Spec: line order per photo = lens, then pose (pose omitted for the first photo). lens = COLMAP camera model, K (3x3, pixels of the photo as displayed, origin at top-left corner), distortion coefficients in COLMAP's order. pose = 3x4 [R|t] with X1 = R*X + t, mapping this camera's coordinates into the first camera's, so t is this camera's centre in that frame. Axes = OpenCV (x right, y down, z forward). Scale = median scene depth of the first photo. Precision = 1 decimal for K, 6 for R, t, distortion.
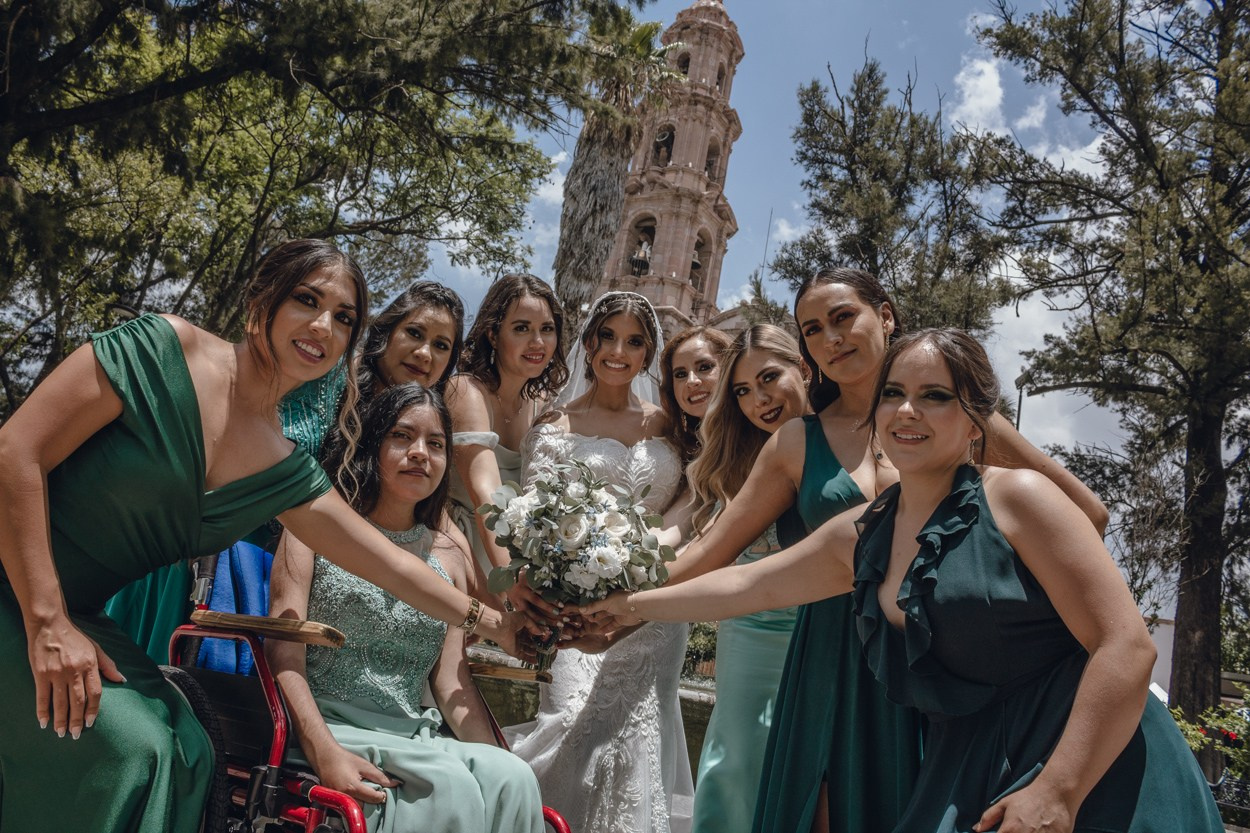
lens RADIAL K [[1023.1, 0, 625.0], [0, 1023.1, 416.5], [0, 0, 1]] dist [-0.168122, 0.145884]
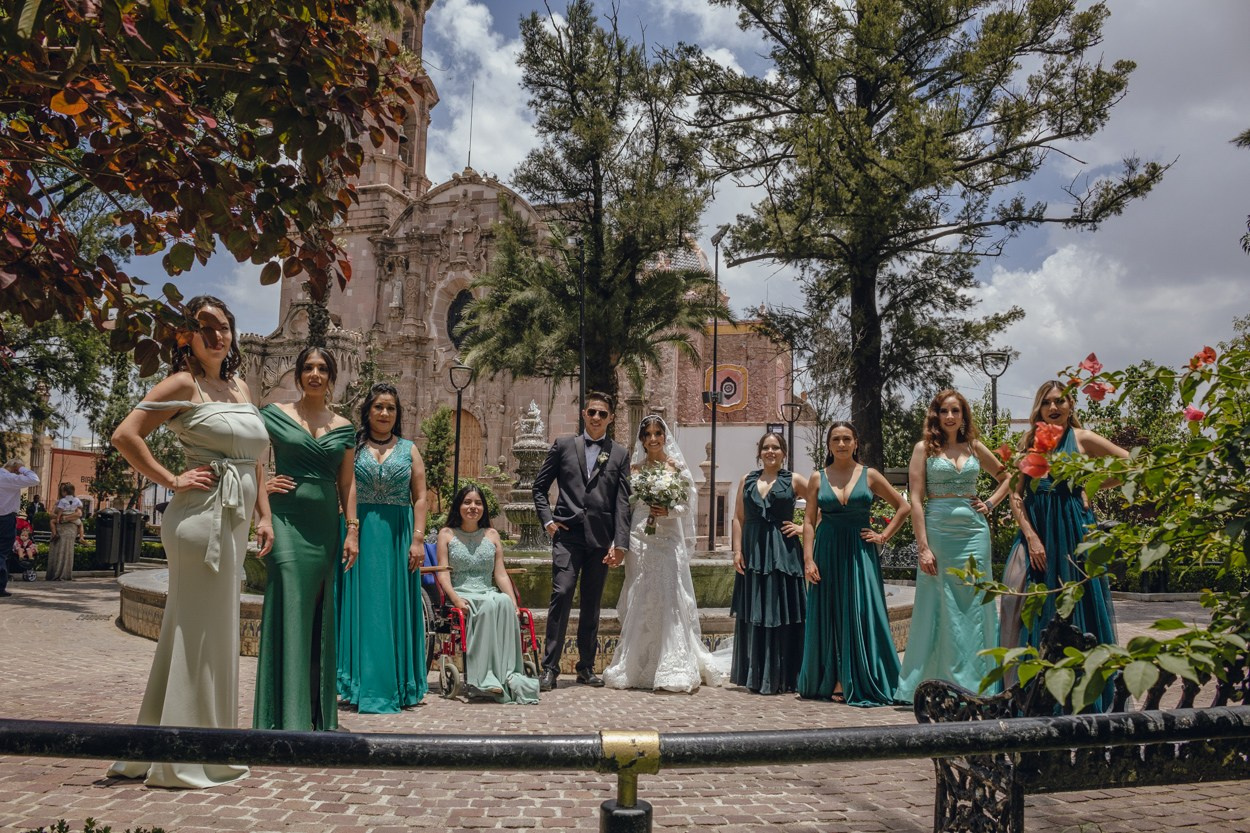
lens RADIAL K [[1023.1, 0, 625.0], [0, 1023.1, 416.5], [0, 0, 1]] dist [-0.168122, 0.145884]
pose [[0.952581, -0.131280, 0.274508, -0.079145], [0.086770, 0.981881, 0.168466, -0.062536], [-0.291650, -0.136659, 0.946712, -0.160464]]
